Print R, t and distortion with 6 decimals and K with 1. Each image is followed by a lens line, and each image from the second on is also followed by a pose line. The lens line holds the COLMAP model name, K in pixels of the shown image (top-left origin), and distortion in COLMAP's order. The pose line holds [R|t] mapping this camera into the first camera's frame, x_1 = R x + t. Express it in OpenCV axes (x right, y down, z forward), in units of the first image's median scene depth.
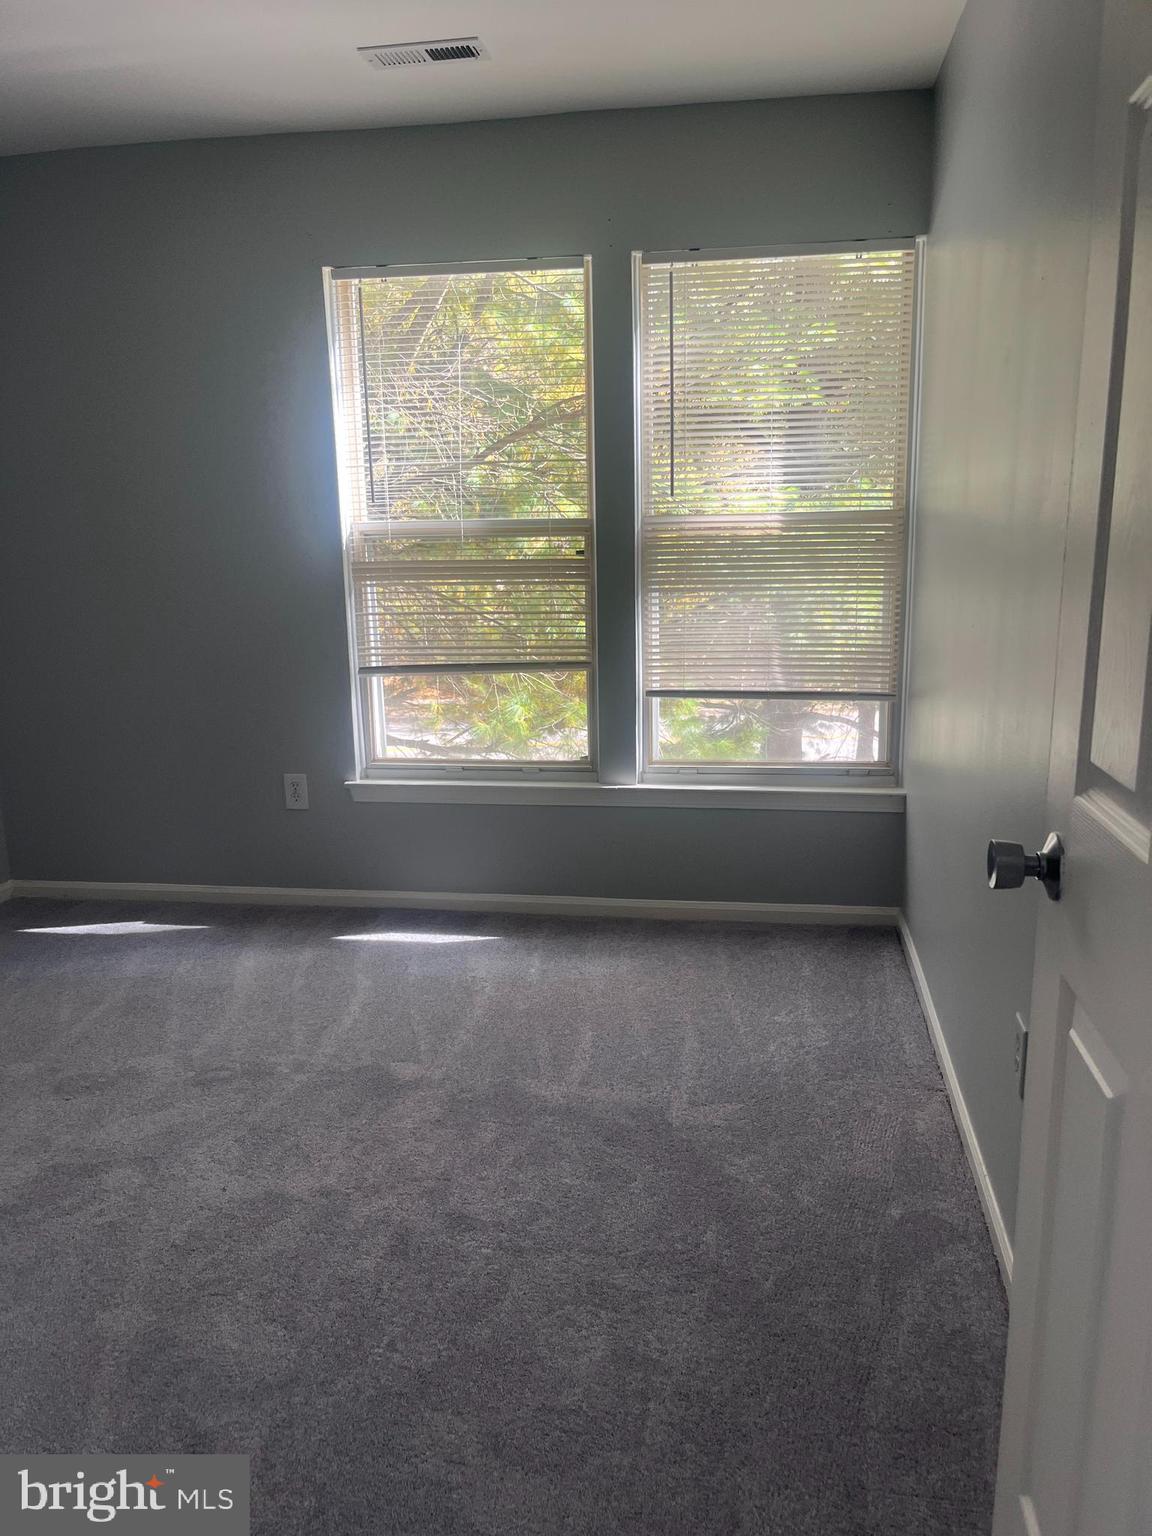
lens RADIAL K [[1148.1, 0, 587.8], [0, 1148.1, 769.8], [0, 0, 1]] dist [0.049074, -0.071853]
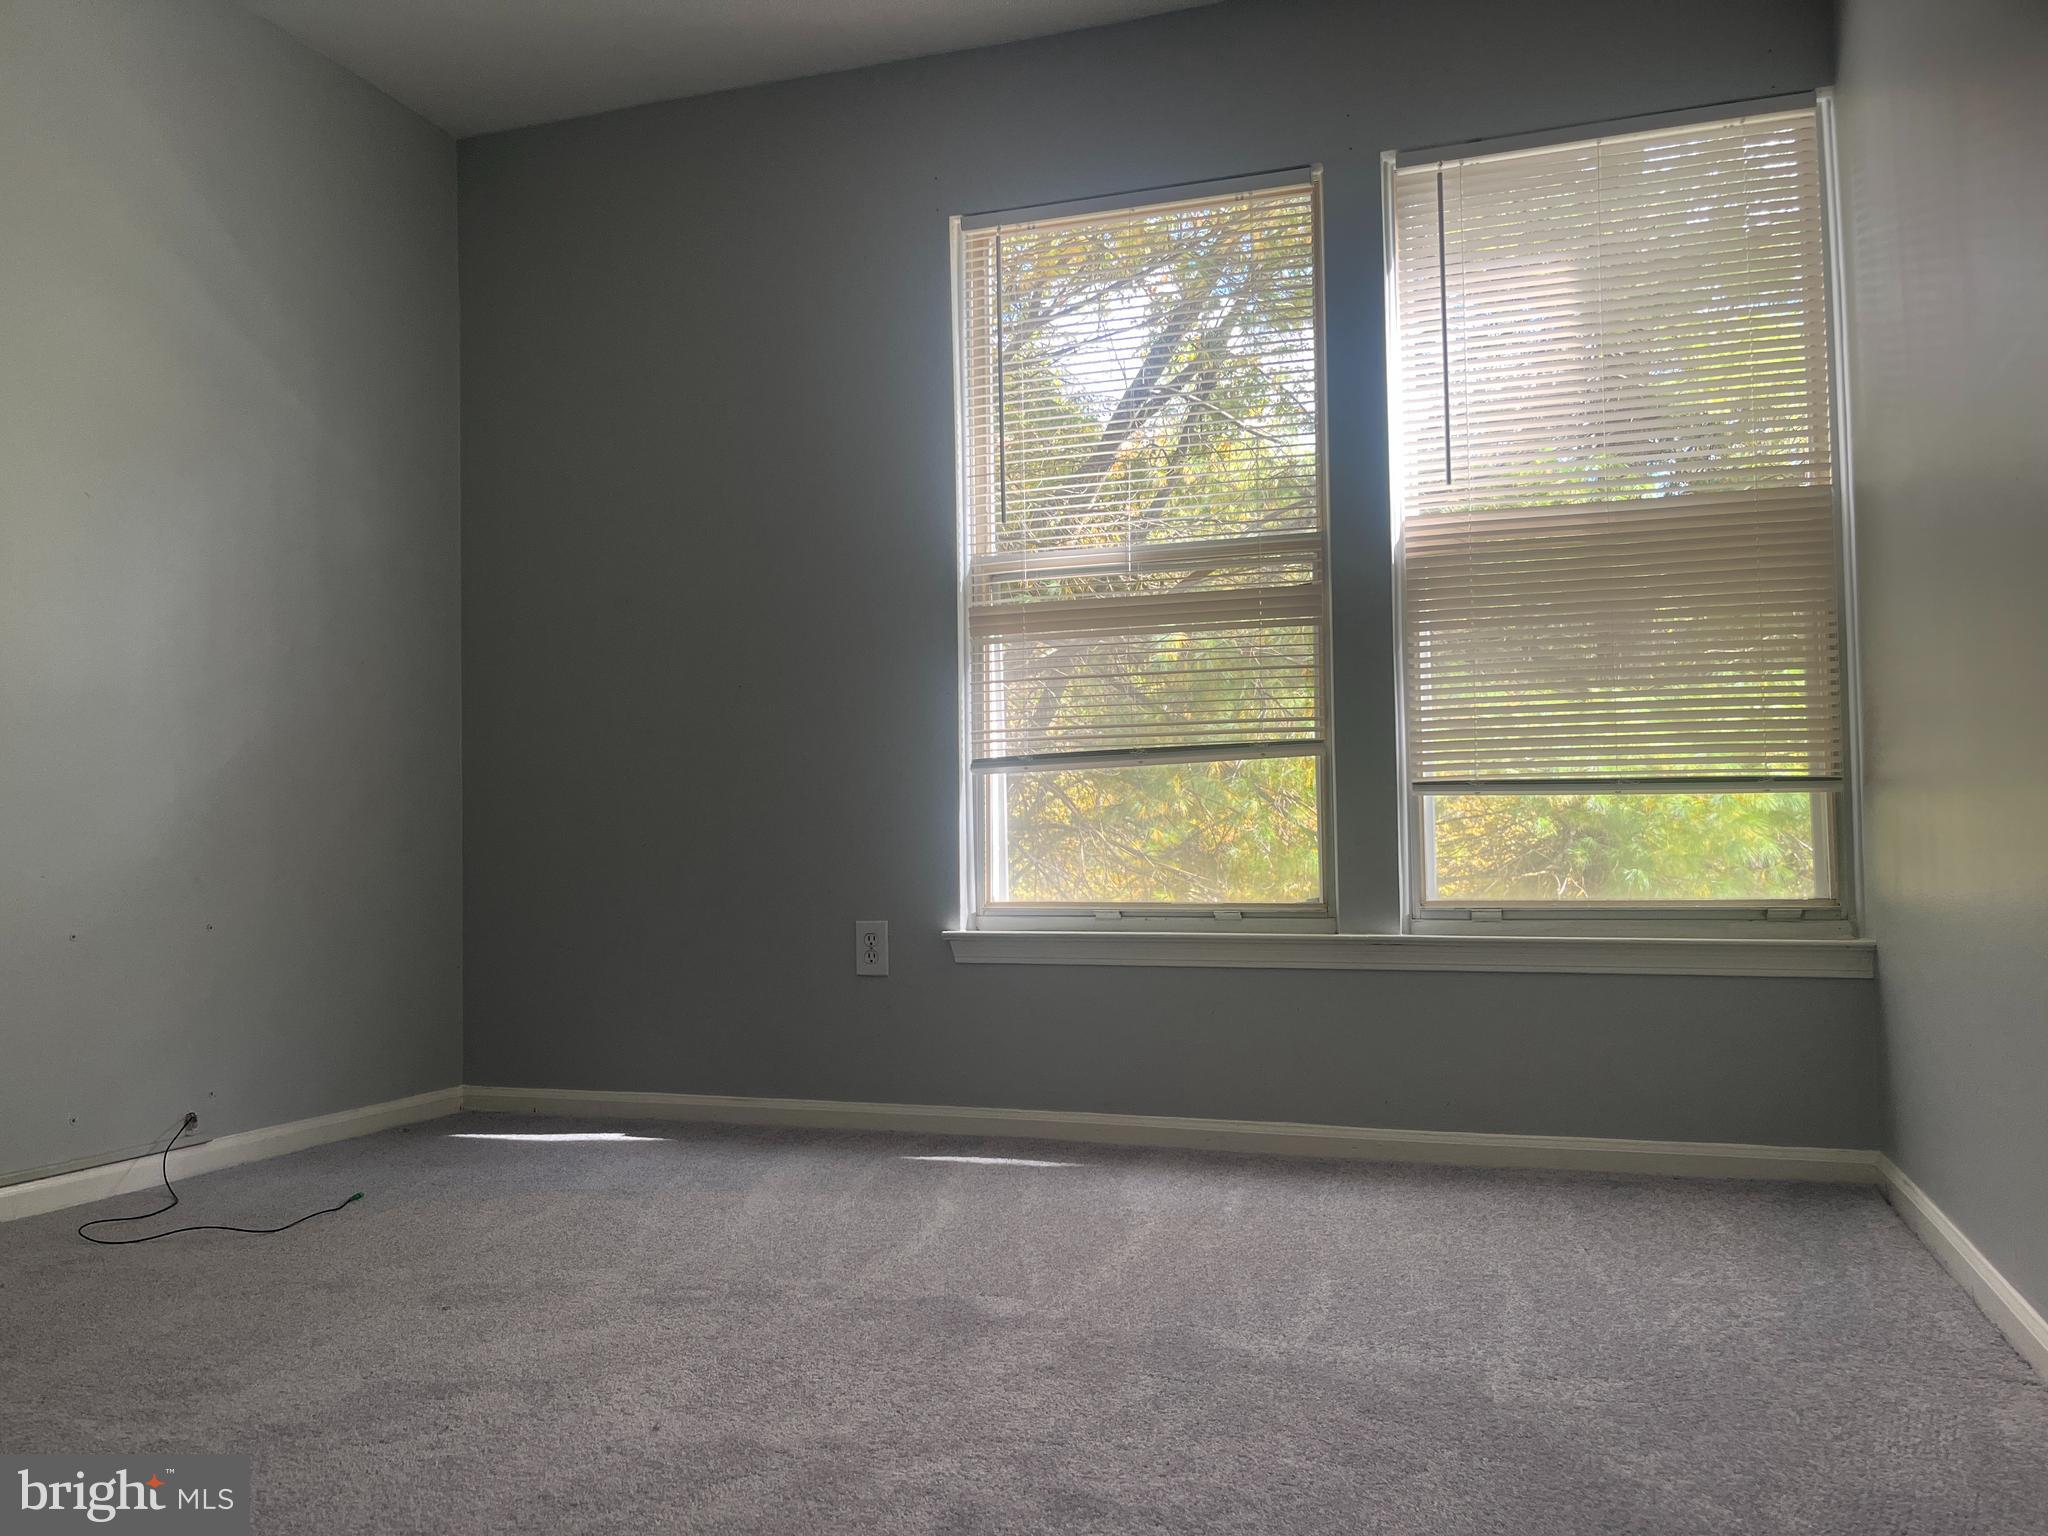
lens RADIAL K [[1530.9, 0, 1048.1], [0, 1530.9, 796.4], [0, 0, 1]] dist [0.049074, -0.071853]
pose [[0.985265, -0.005621, -0.170941, -0.003195], [-0.037143, 0.968576, -0.245931, 0.191292], [0.166952, 0.248656, 0.954095, 0.201671]]
